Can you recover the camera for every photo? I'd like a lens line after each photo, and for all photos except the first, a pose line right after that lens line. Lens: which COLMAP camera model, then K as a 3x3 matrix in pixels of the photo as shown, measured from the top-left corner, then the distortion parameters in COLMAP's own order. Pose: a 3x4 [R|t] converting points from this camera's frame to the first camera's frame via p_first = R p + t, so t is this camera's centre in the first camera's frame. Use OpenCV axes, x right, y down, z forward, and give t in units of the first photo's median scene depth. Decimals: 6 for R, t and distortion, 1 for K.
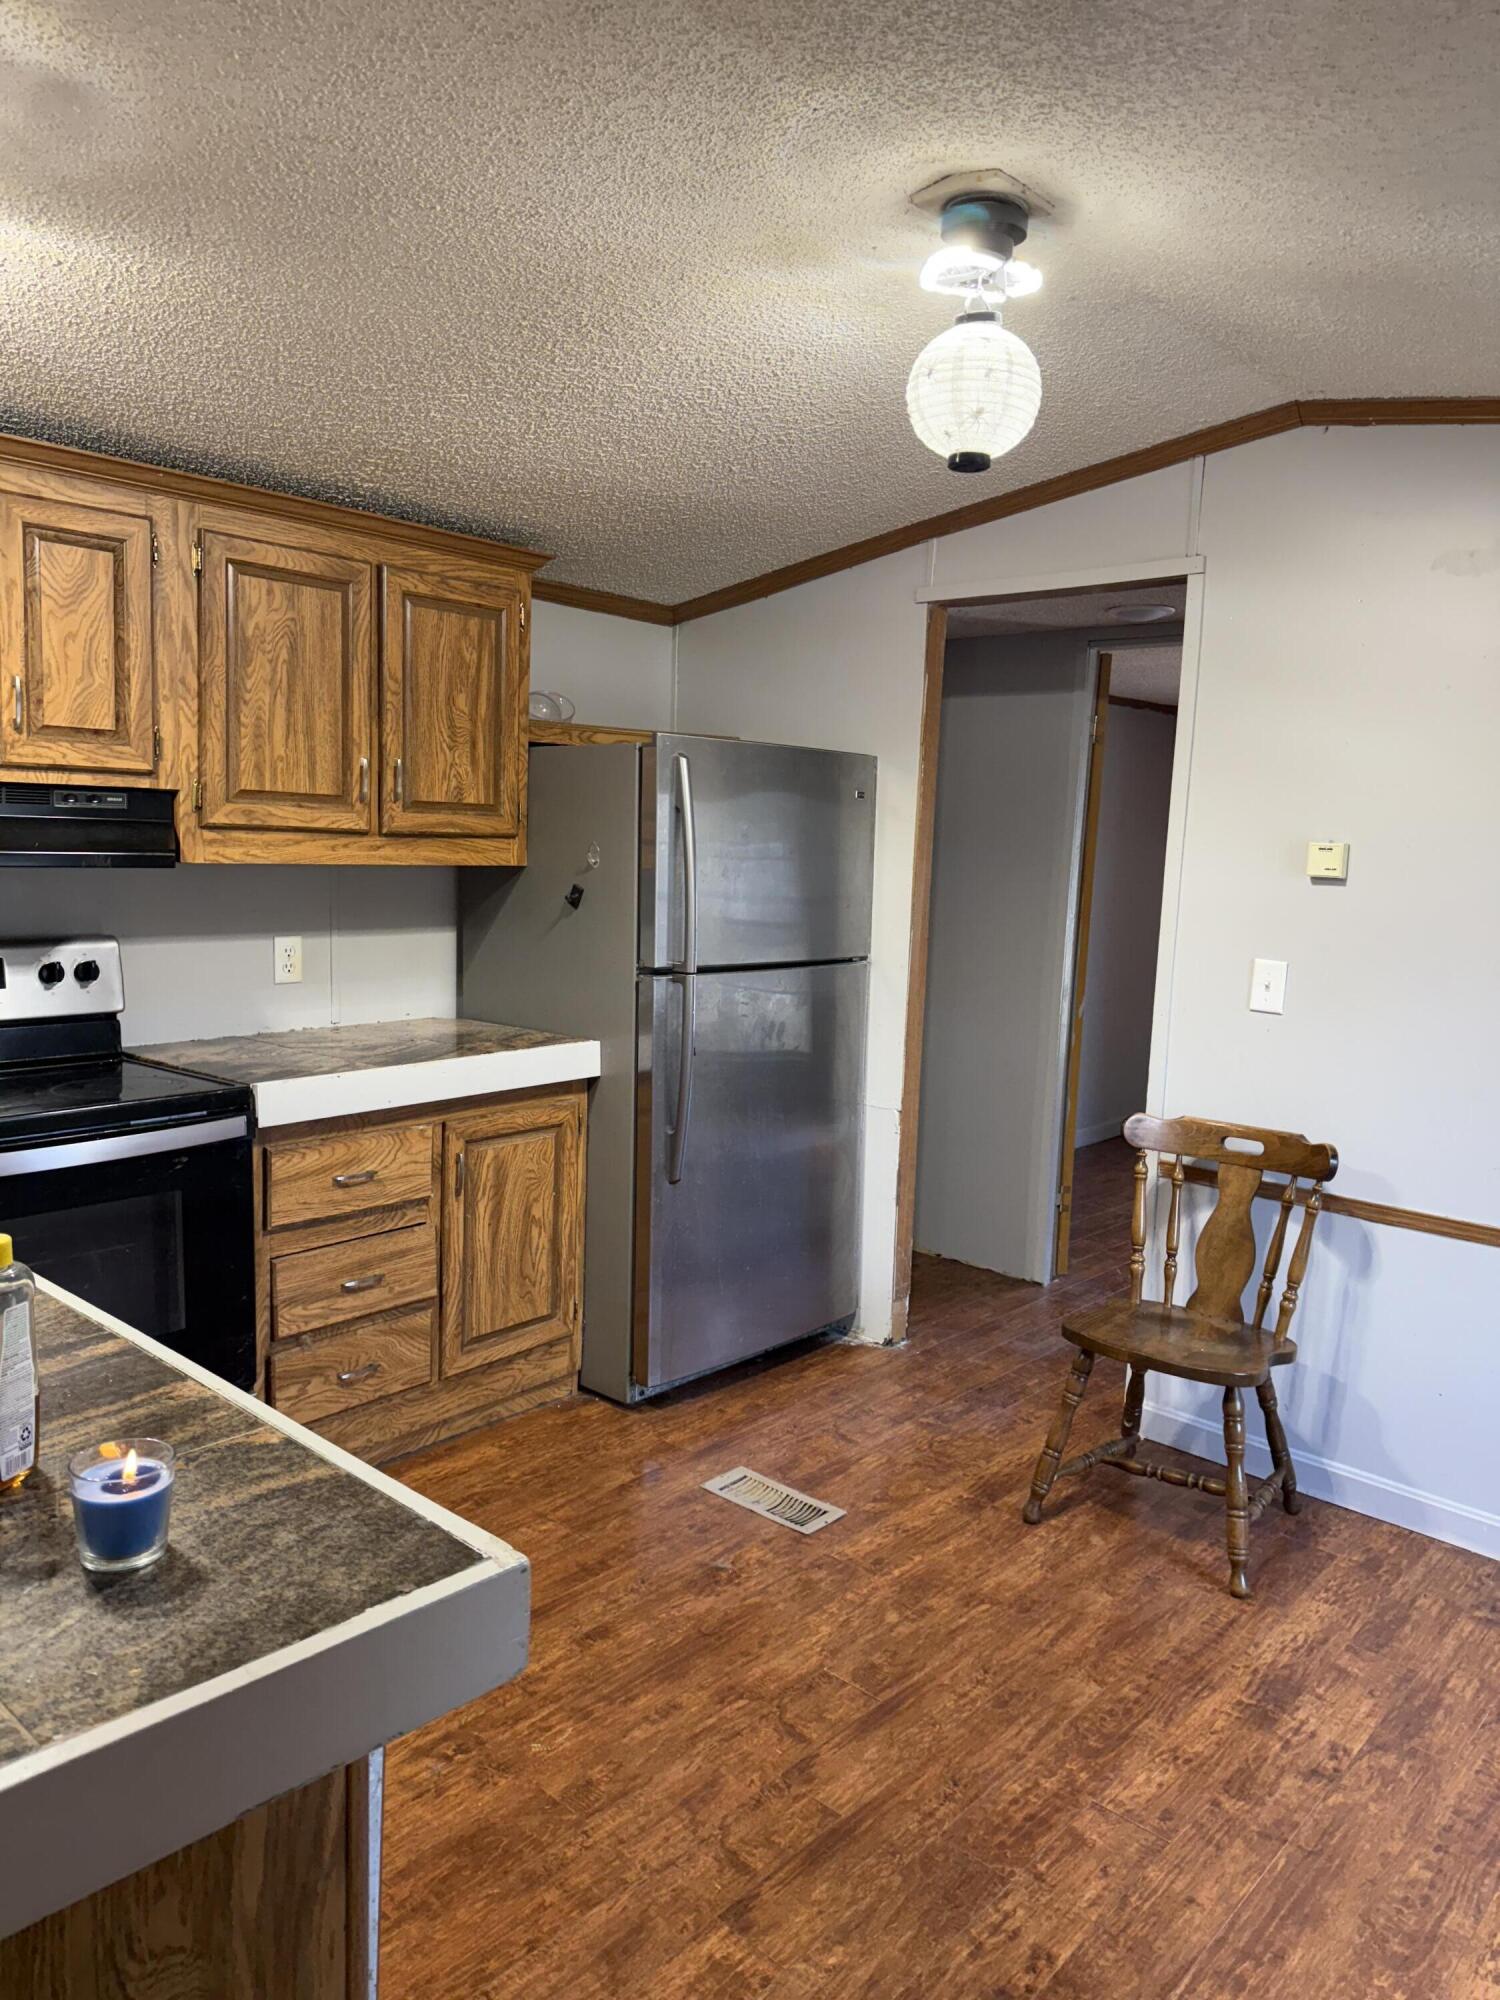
lens RADIAL K [[1382.8, 0, 761.6], [0, 1382.8, 995.2], [0, 0, 1]] dist [0.170304, -0.236106]
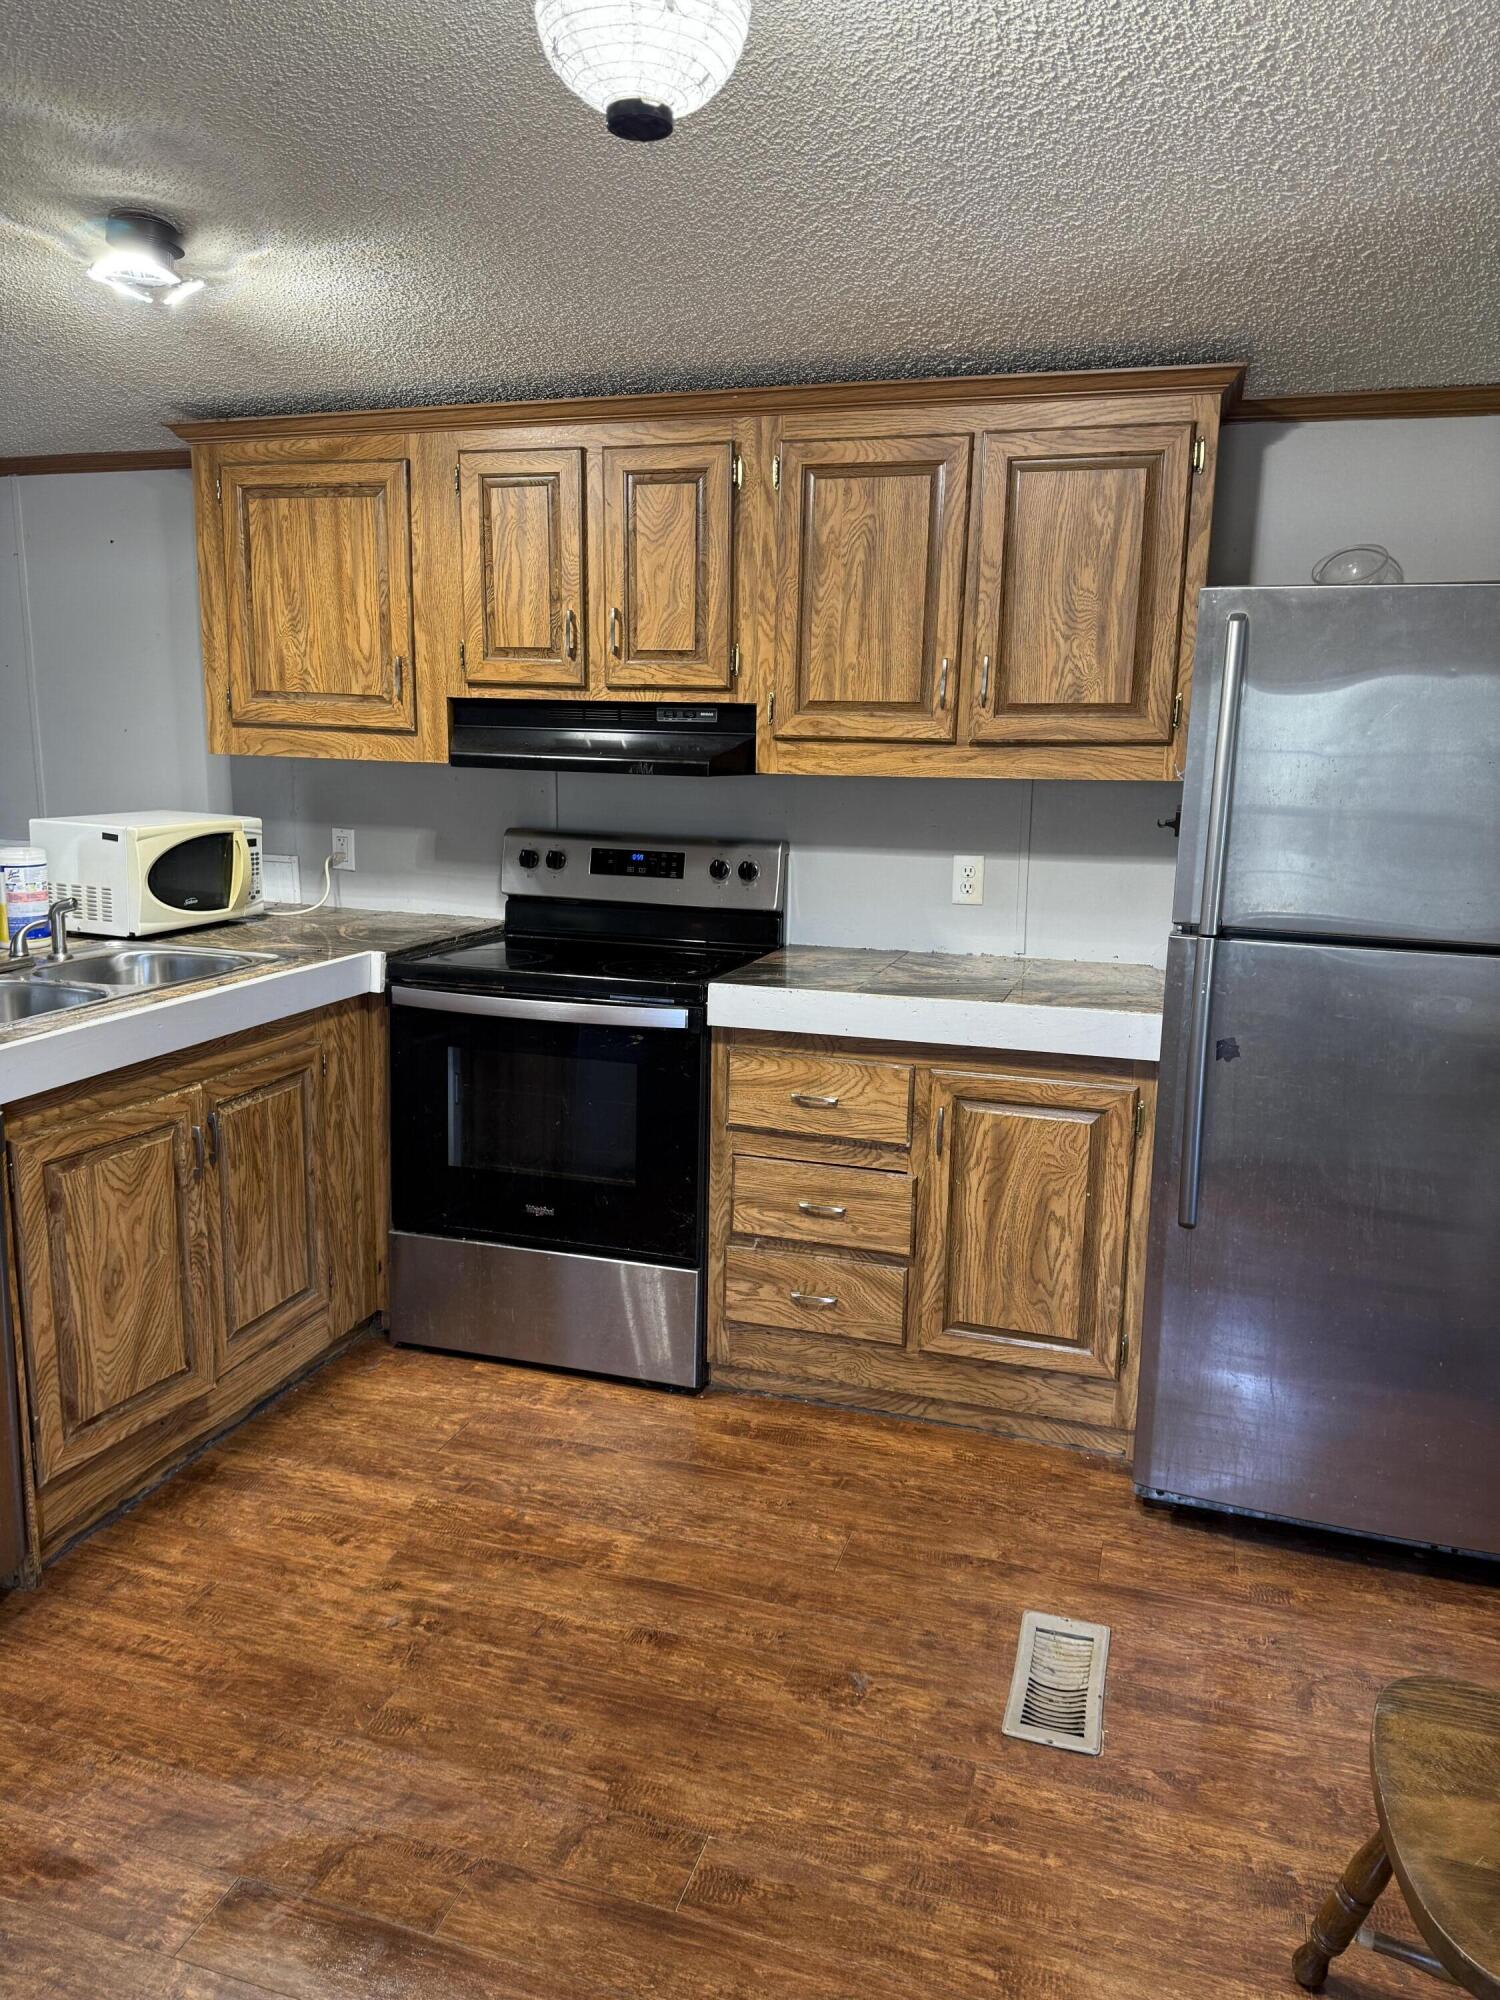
lens RADIAL K [[1382.8, 0, 761.6], [0, 1382.8, 995.2], [0, 0, 1]] dist [0.170304, -0.236106]
pose [[0.421558, 0.142528, -0.895530, 0.534926], [-0.112894, 0.988136, 0.104124, -0.036509], [0.899746, 0.057206, 0.432647, 0.541799]]
